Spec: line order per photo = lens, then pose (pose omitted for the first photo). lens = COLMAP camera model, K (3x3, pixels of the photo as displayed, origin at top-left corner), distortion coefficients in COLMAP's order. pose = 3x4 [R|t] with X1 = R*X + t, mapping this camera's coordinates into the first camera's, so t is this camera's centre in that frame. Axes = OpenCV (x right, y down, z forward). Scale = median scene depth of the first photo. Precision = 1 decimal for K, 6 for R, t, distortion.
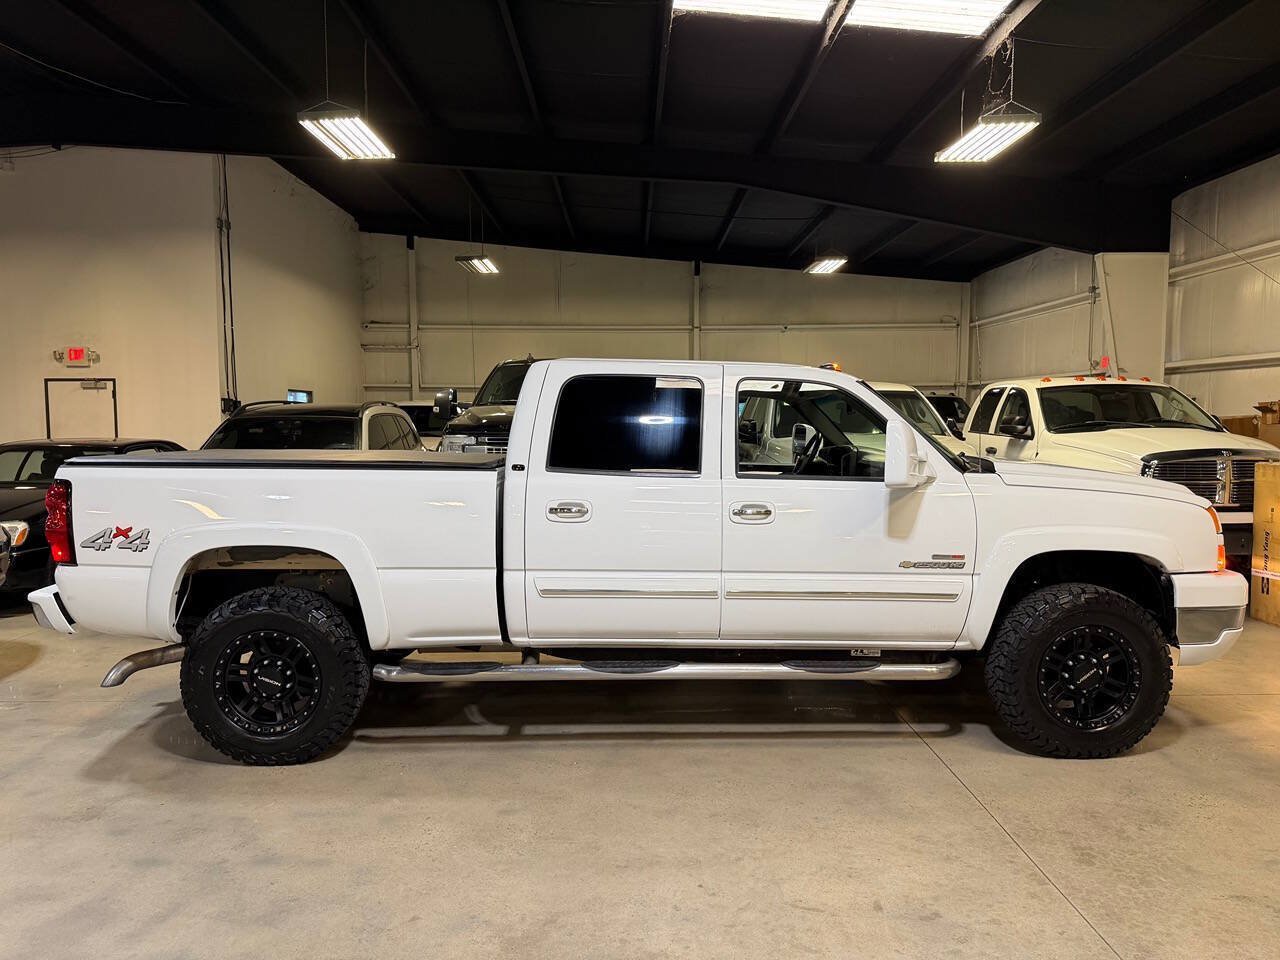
lens RADIAL K [[899.9, 0, 640.8], [0, 899.9, 498.4], [0, 0, 1]] dist [0.075526, -0.102796]
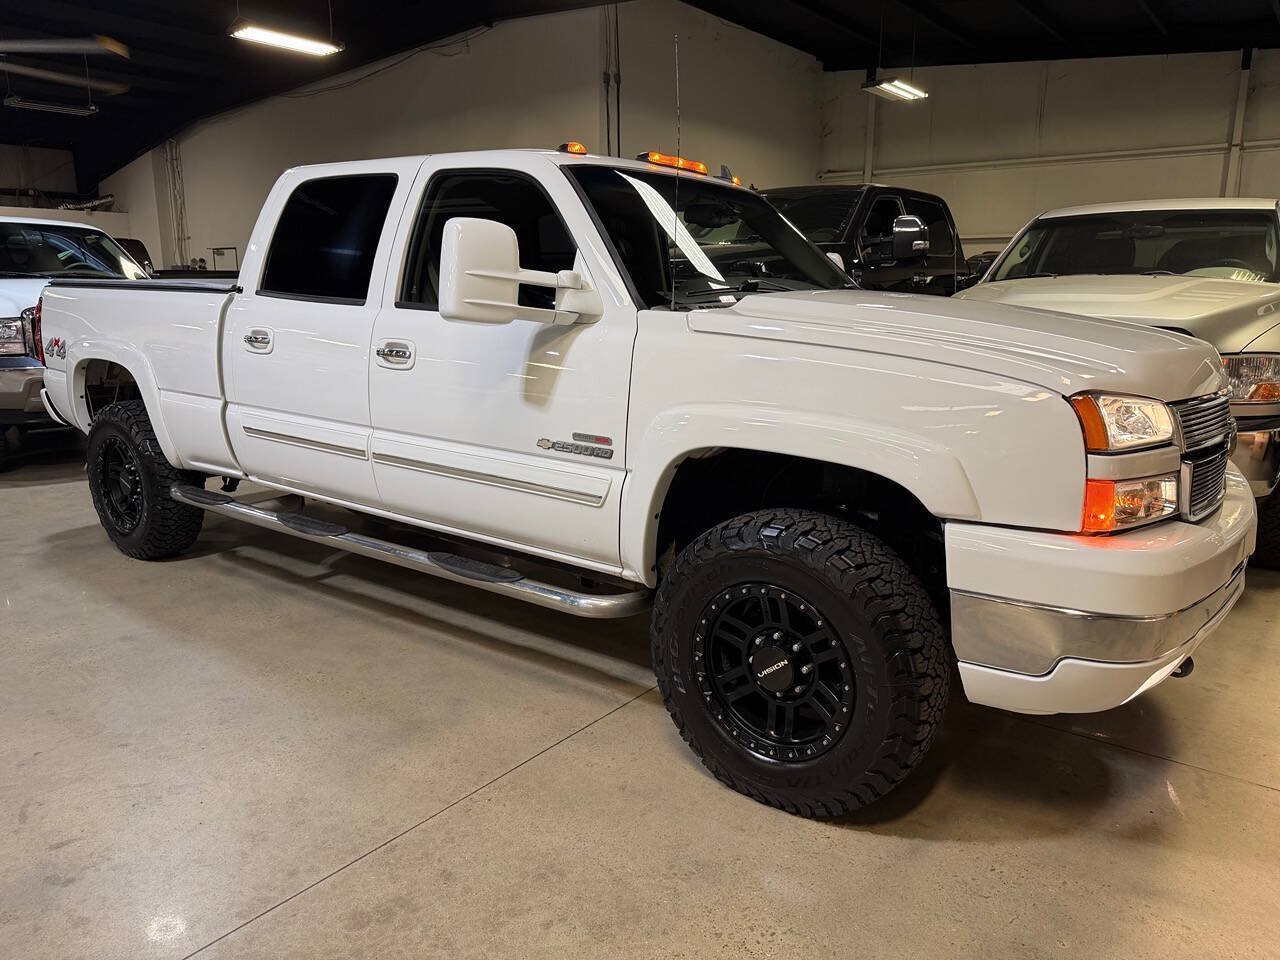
lens RADIAL K [[904.6, 0, 647.7], [0, 904.6, 495.6], [0, 0, 1]] dist [0.041103, -0.046525]
pose [[0.783762, 0.143786, -0.604188, 0.750413], [-0.060093, 0.985824, 0.156655, 0.001258], [0.618148, -0.086473, 0.781291, 0.507064]]
